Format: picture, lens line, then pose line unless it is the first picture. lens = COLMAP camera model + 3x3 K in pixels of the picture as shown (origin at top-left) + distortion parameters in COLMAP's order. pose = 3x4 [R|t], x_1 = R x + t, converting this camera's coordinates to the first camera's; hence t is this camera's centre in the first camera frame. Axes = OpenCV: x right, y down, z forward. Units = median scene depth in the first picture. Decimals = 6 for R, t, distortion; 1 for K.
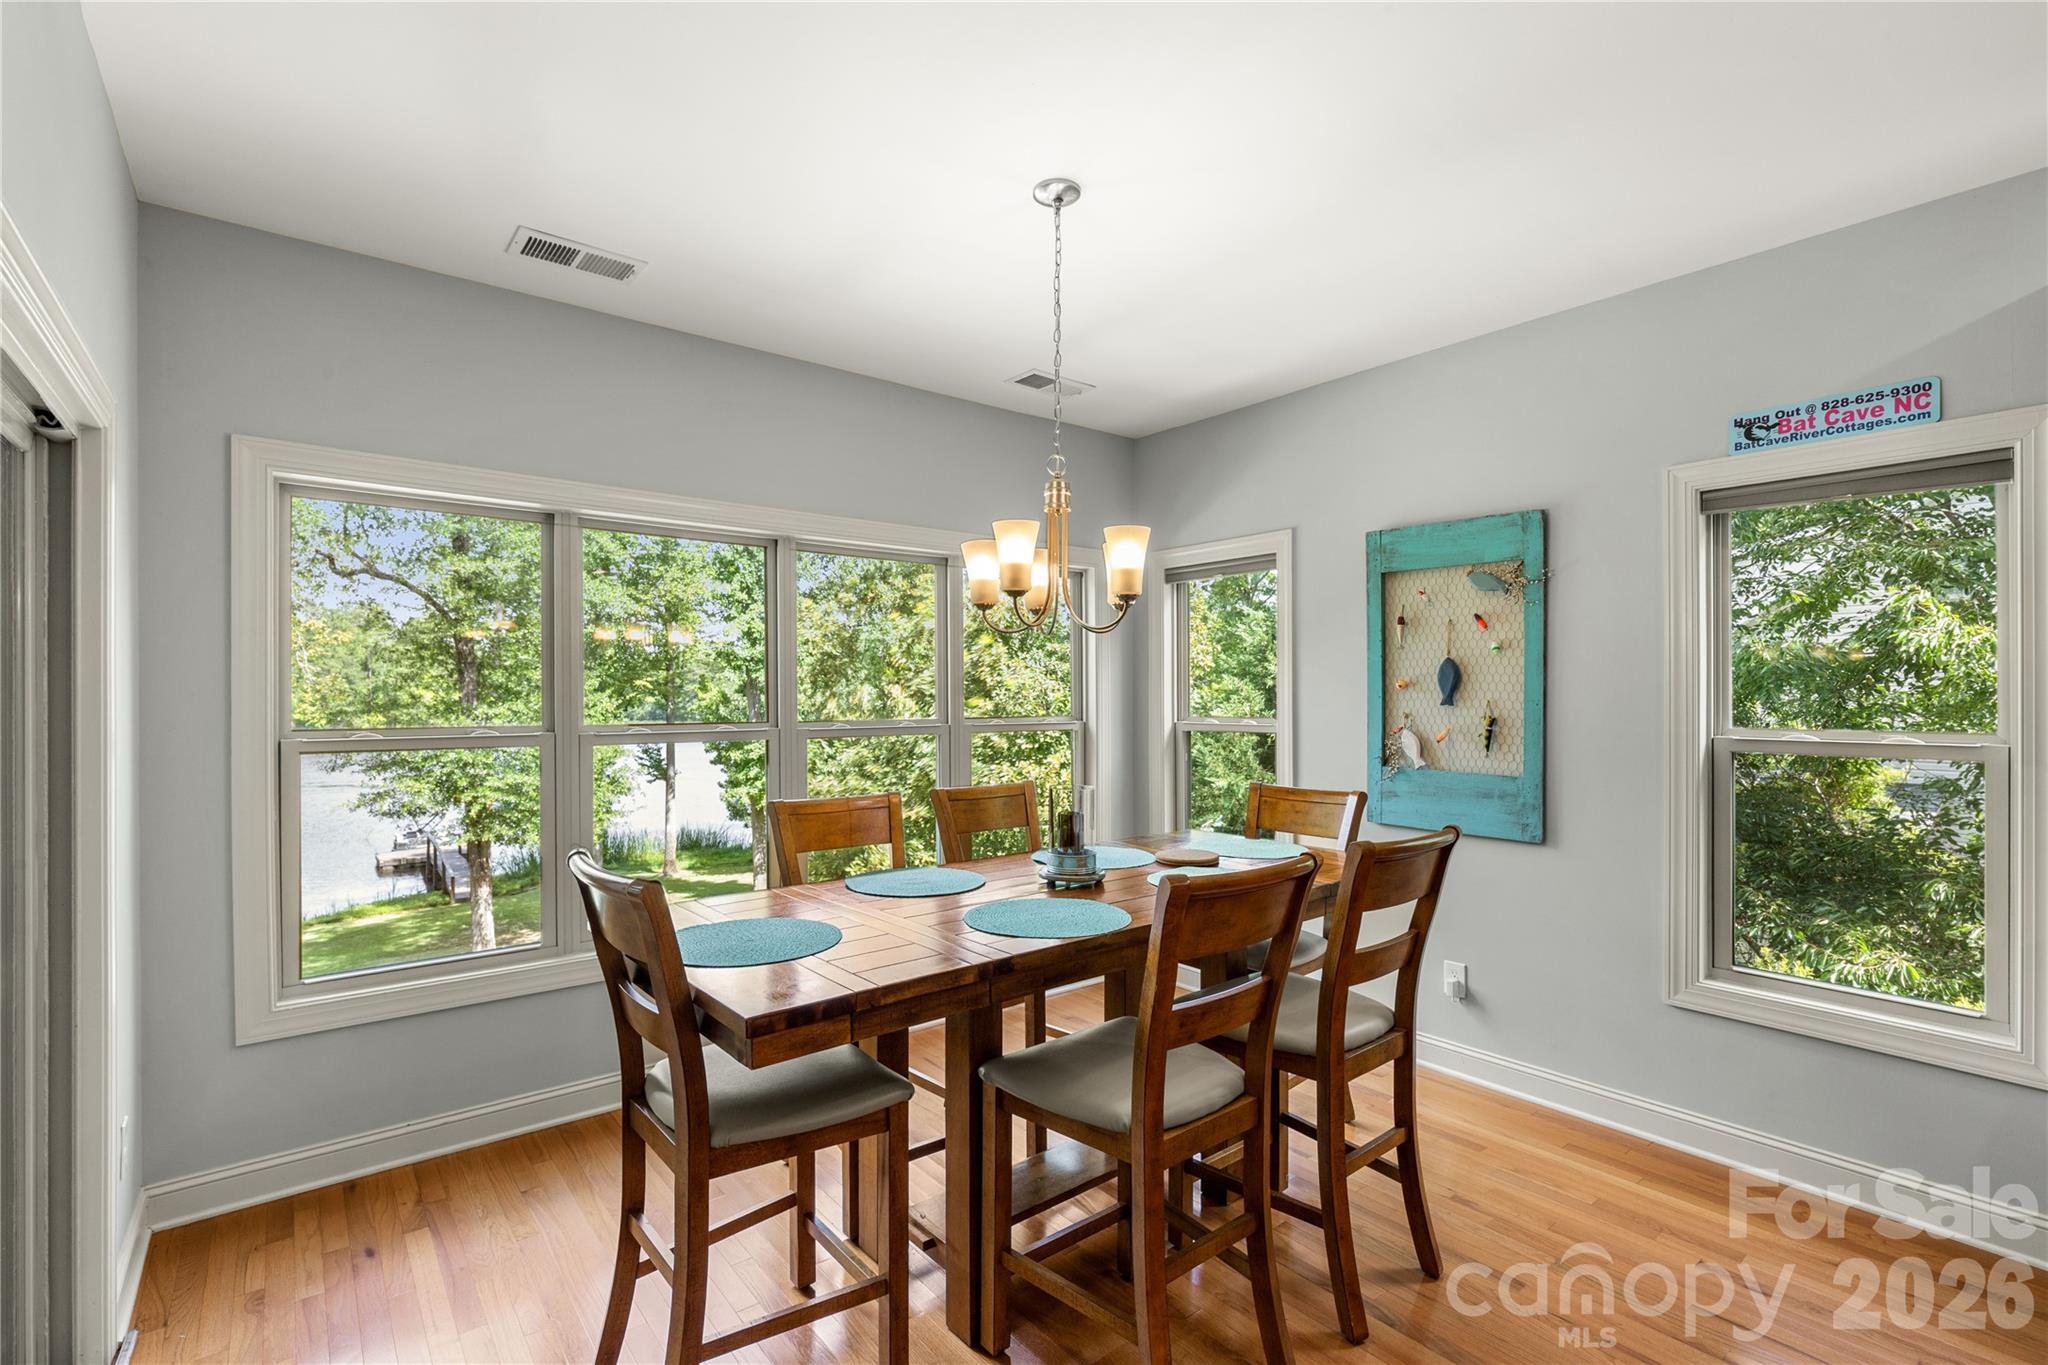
lens RADIAL K [[909.8, 0, 1015.6], [0, 909.8, 716.3], [0, 0, 1]] dist [-0.008556, -0.000262]
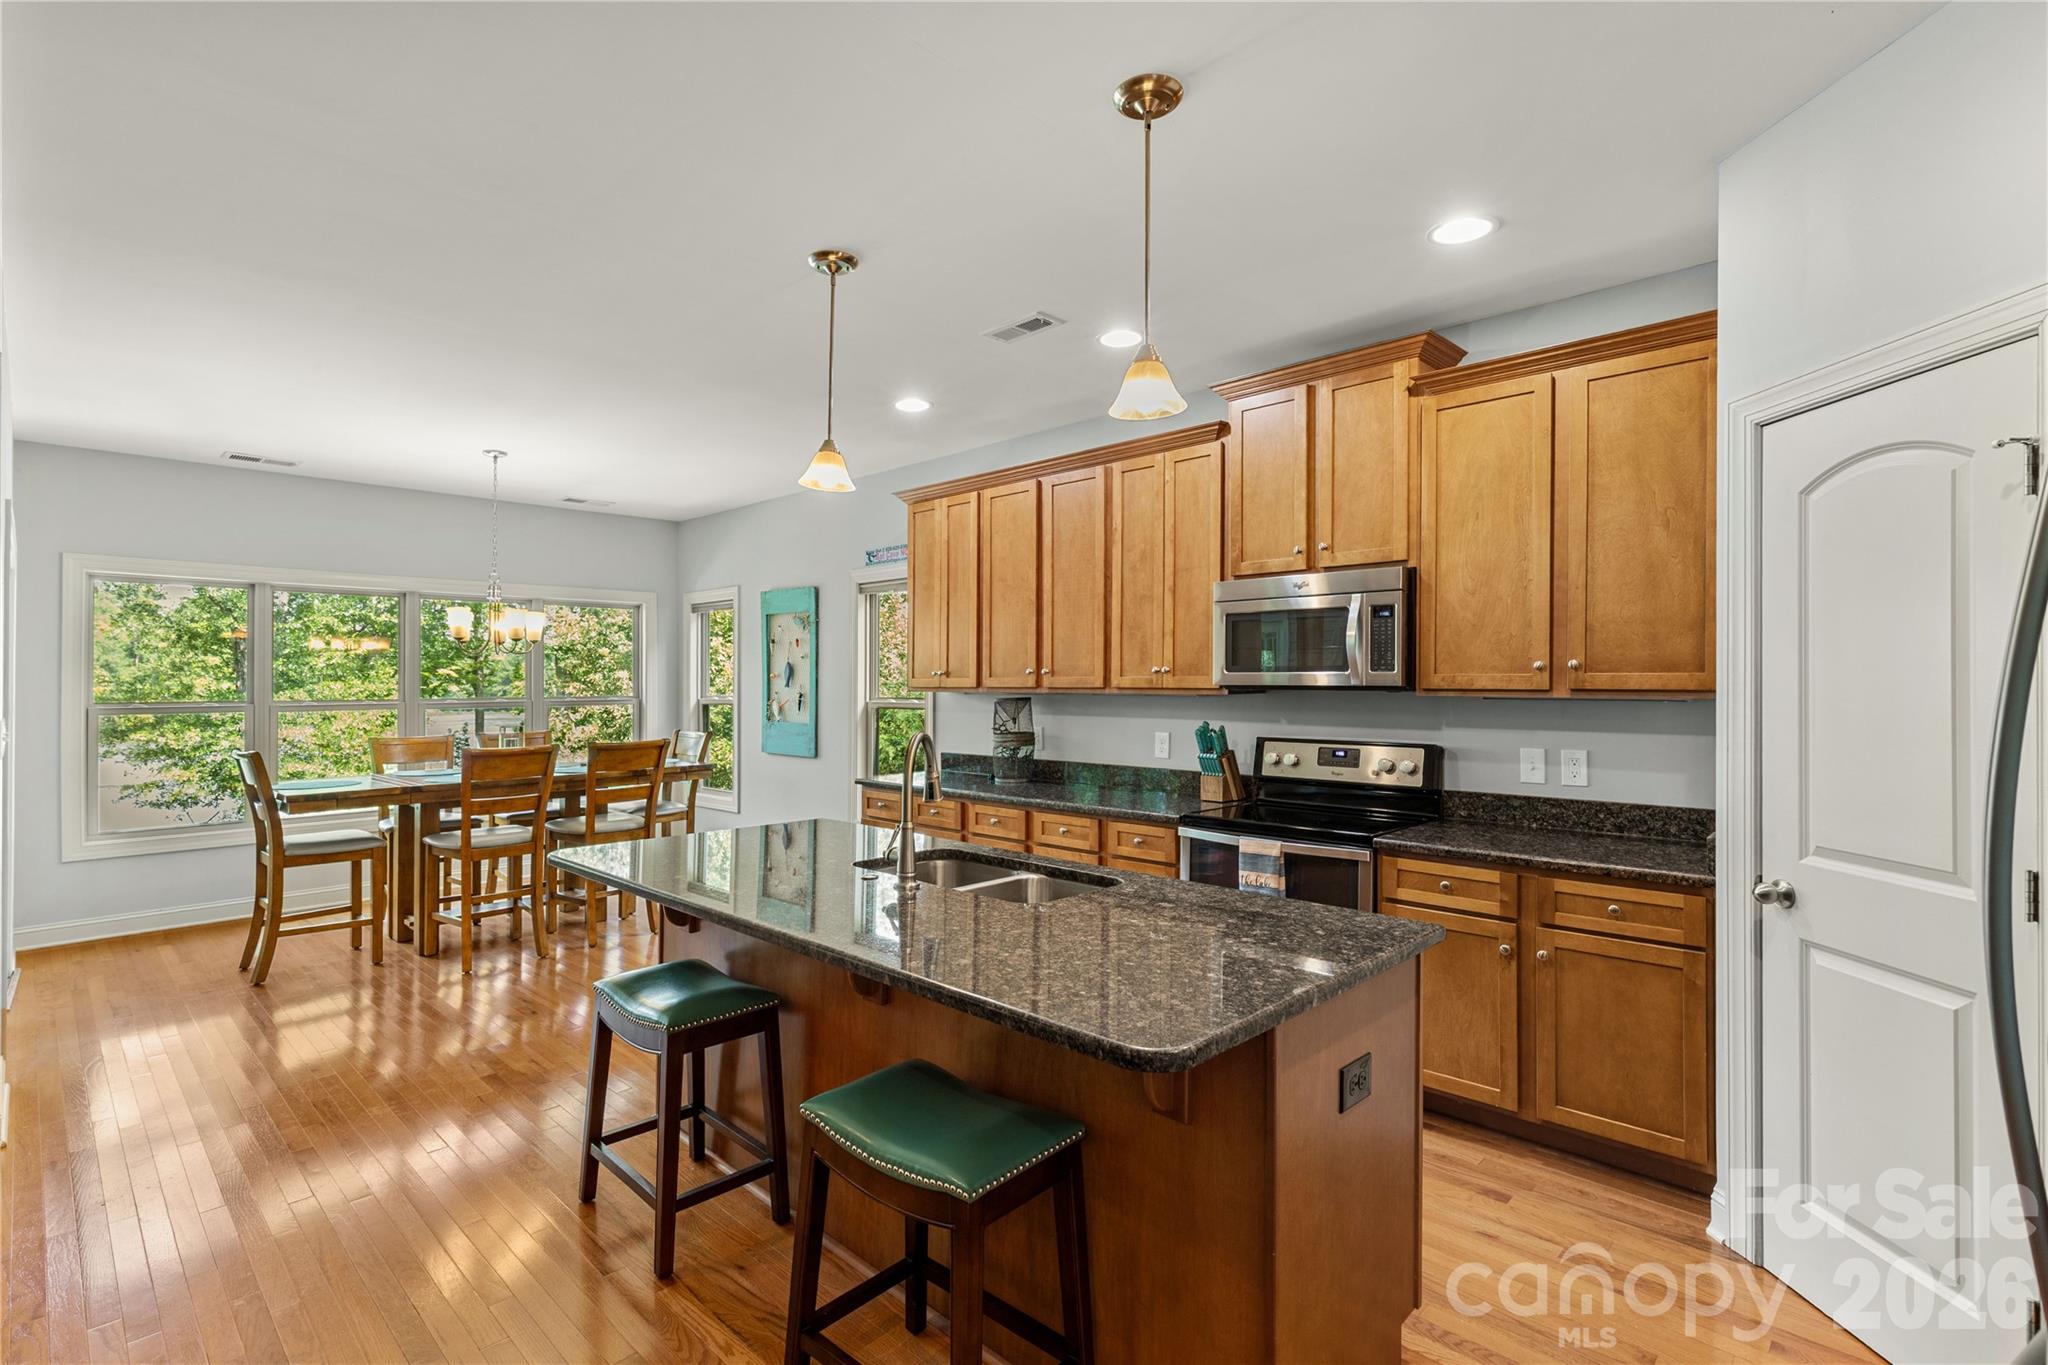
lens RADIAL K [[934.9, 0, 1019.7], [0, 934.9, 677.6], [0, 0, 1]] dist [0.008658, 0.000150]
pose [[0.991013, -0.001237, 0.133762, 0.663653], [0.005146, 0.999570, -0.028881, 0.026051], [-0.133669, 0.029309, 0.990593, -0.936516]]
